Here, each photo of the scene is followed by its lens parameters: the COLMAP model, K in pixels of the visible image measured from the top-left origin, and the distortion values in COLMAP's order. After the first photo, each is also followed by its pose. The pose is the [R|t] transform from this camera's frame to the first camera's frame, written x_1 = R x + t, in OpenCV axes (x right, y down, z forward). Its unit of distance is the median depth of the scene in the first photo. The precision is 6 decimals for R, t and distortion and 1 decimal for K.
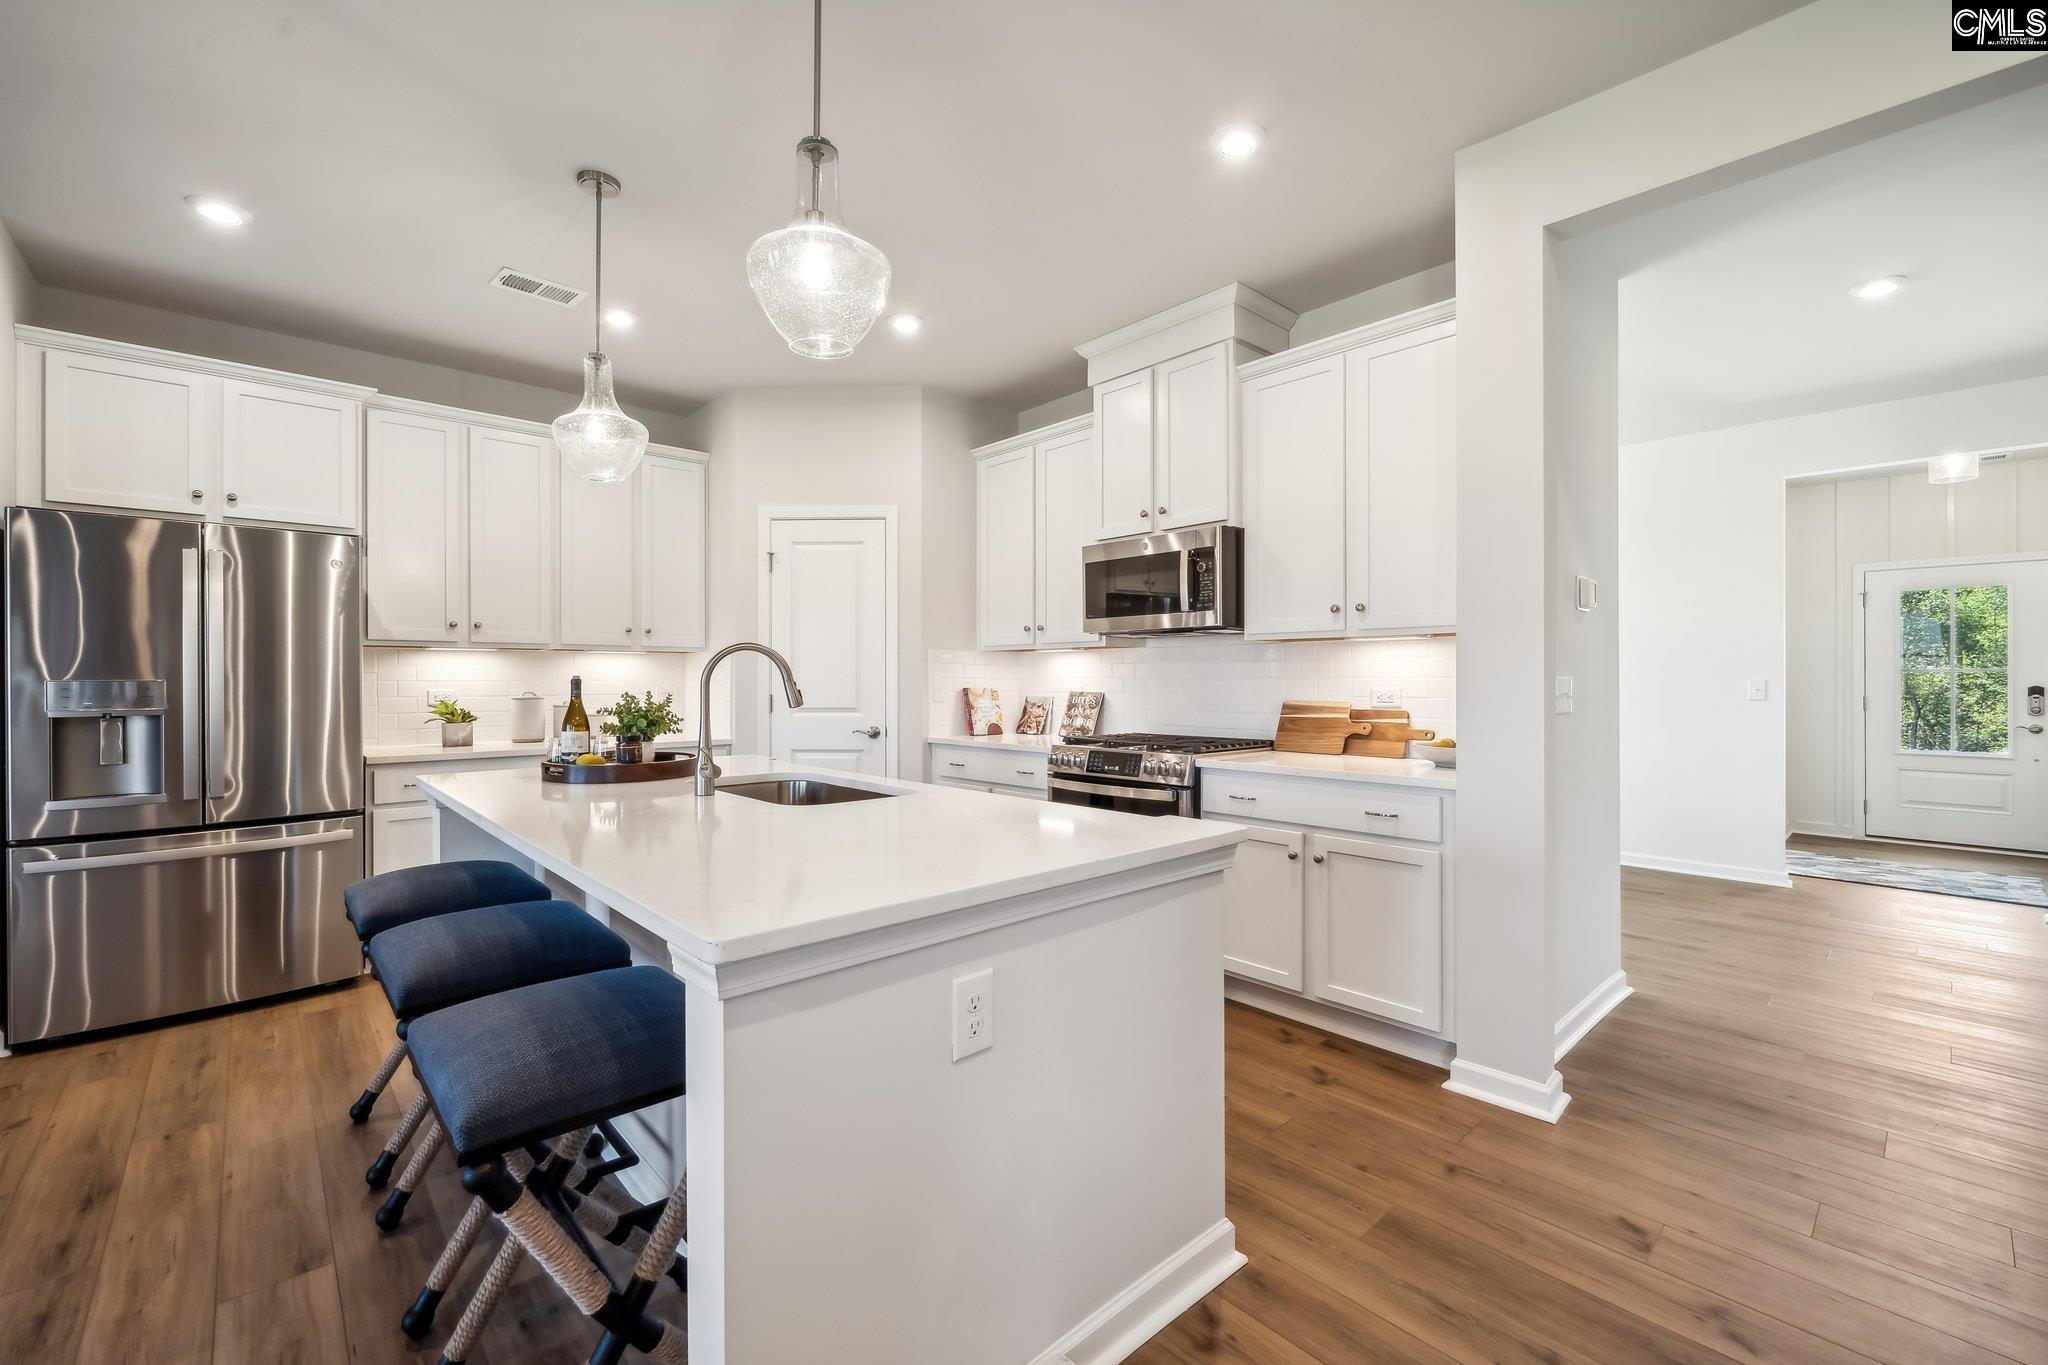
lens RADIAL K [[861.0, 0, 1046.7], [0, 861.0, 682.8], [0, 0, 1]] dist [-0.001524, -0.000110]
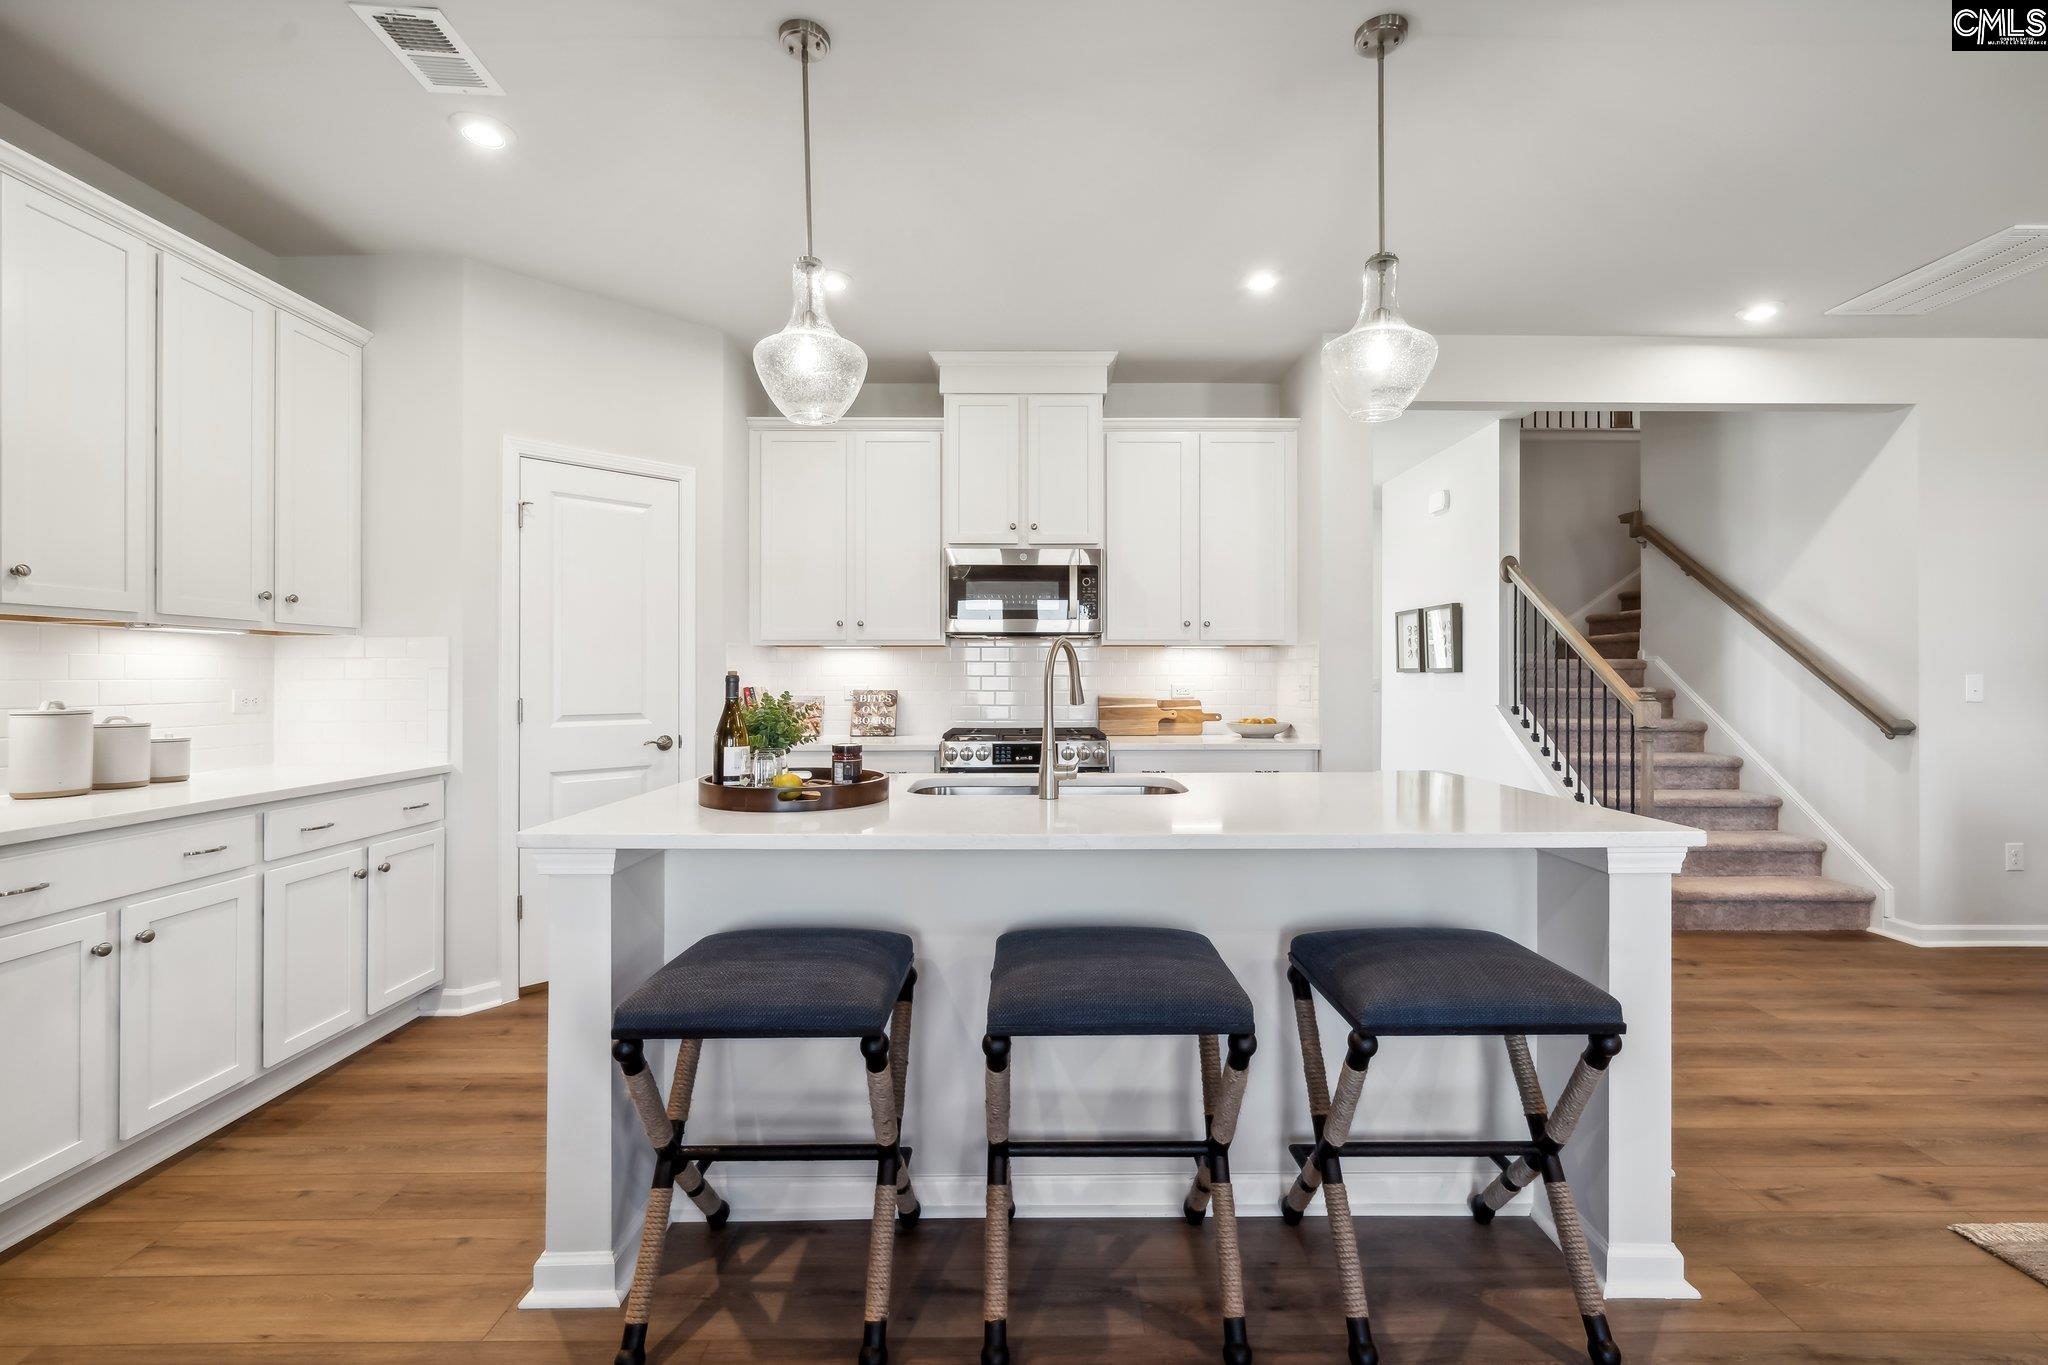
lens RADIAL K [[861.0, 0, 1029.4], [0, 861.0, 678.1], [0, 0, 1]] dist [-0.001524, -0.000110]
pose [[0.677600, -0.002007, 0.735428, -0.710180], [0.001707, 0.999998, 0.001157, -0.004447], [-0.735429, 0.000472, 0.677602, 0.249043]]
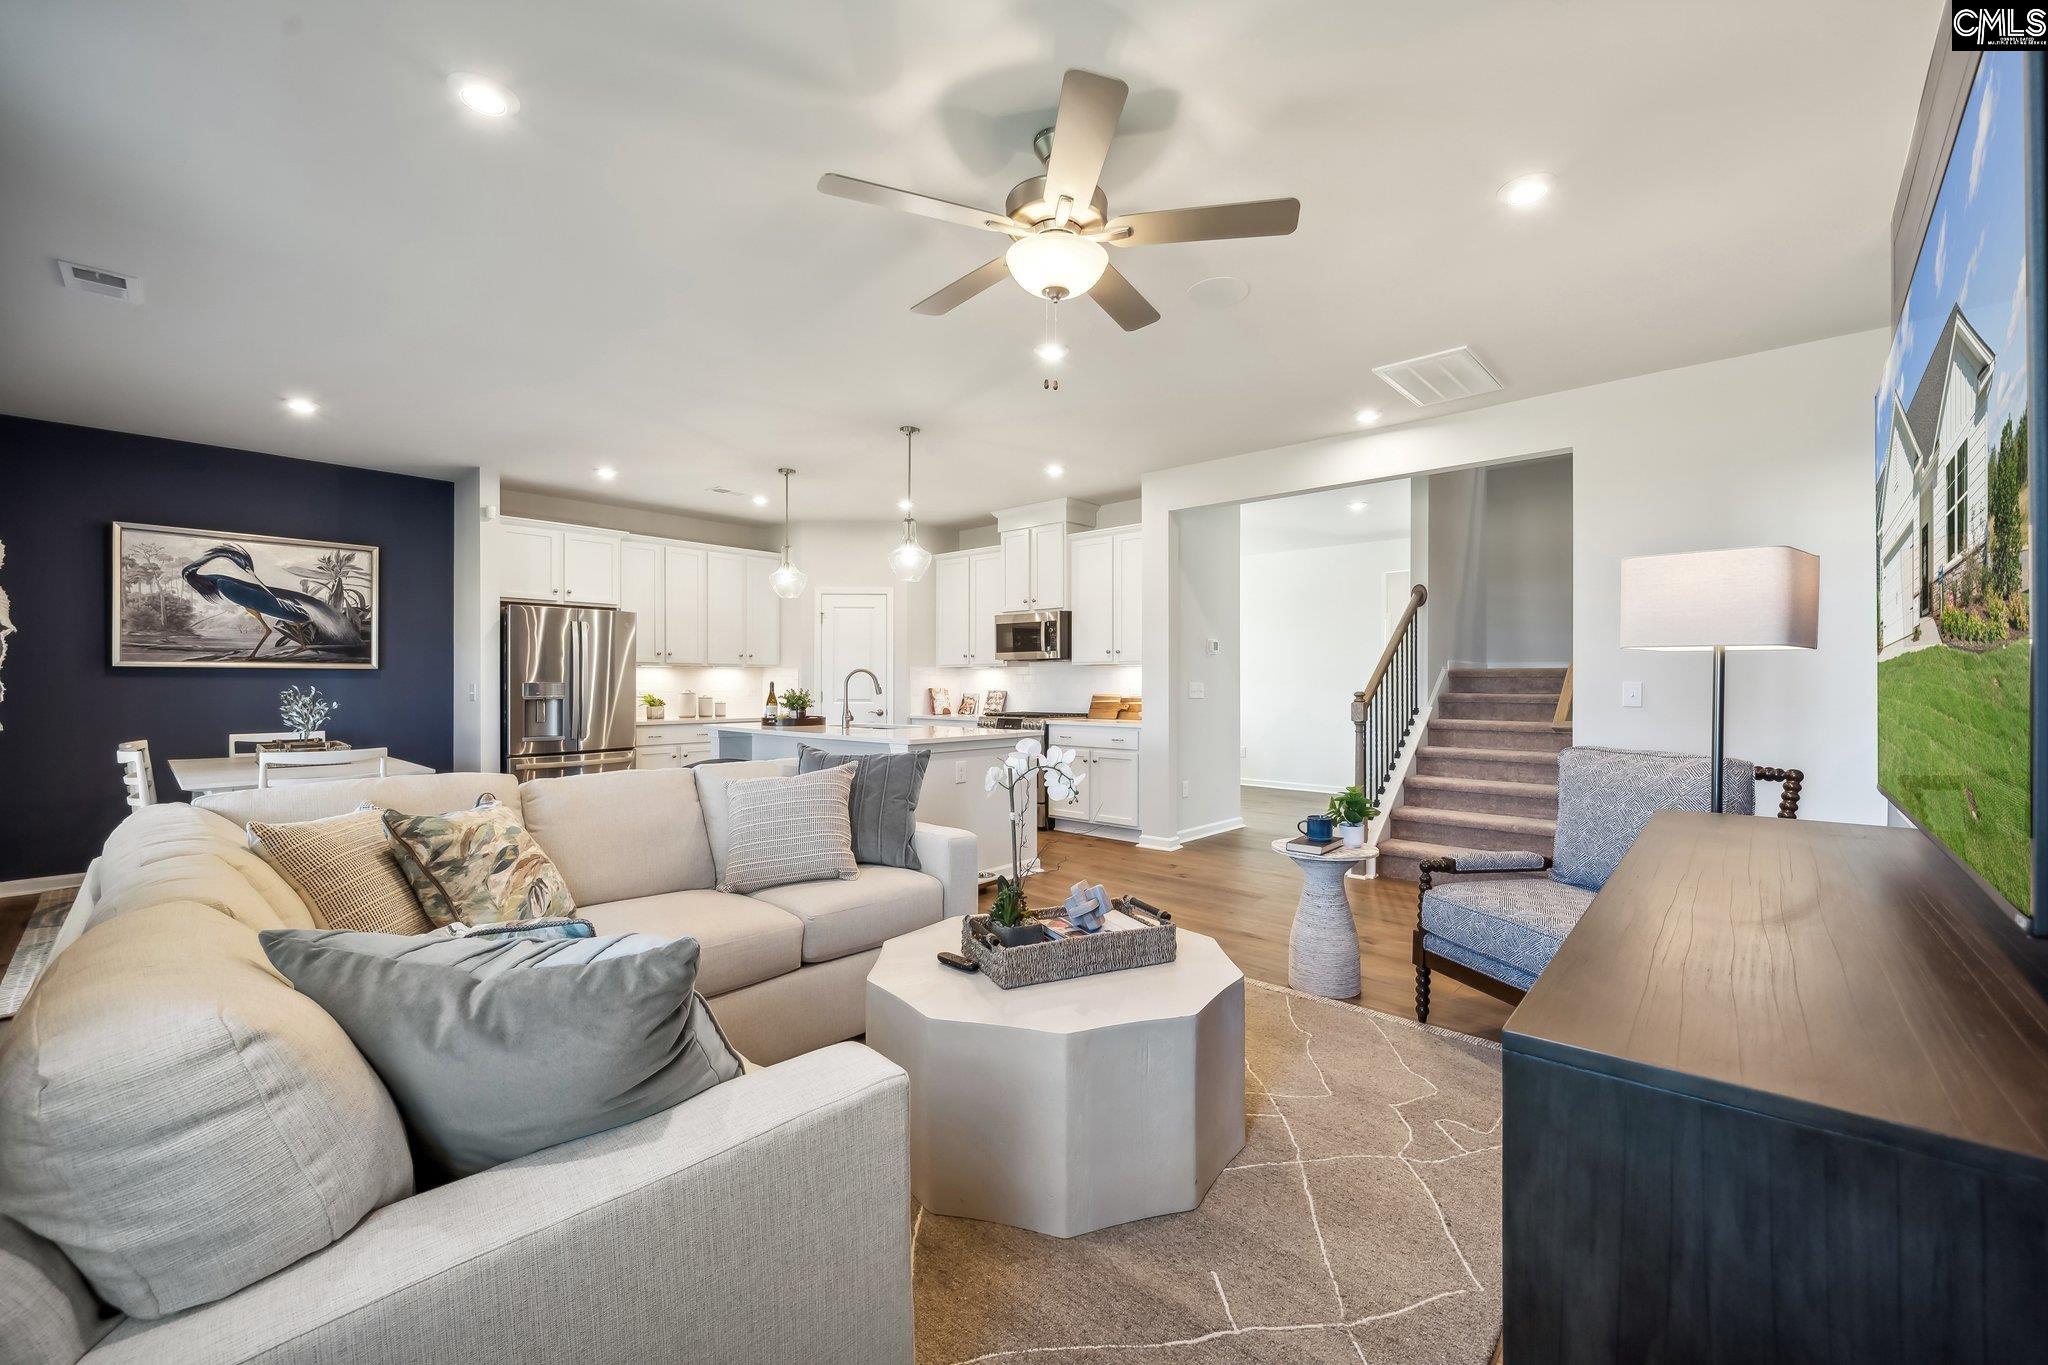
lens RADIAL K [[861.0, 0, 1045.3], [0, 861.0, 687.0], [0, 0, 1]] dist [-0.001524, -0.000110]
pose [[0.996236, 0.002032, 0.086663, -0.013923], [-0.001916, 0.999997, -0.001421, 0.006821], [-0.086665, 0.001250, 0.996237, -1.047134]]
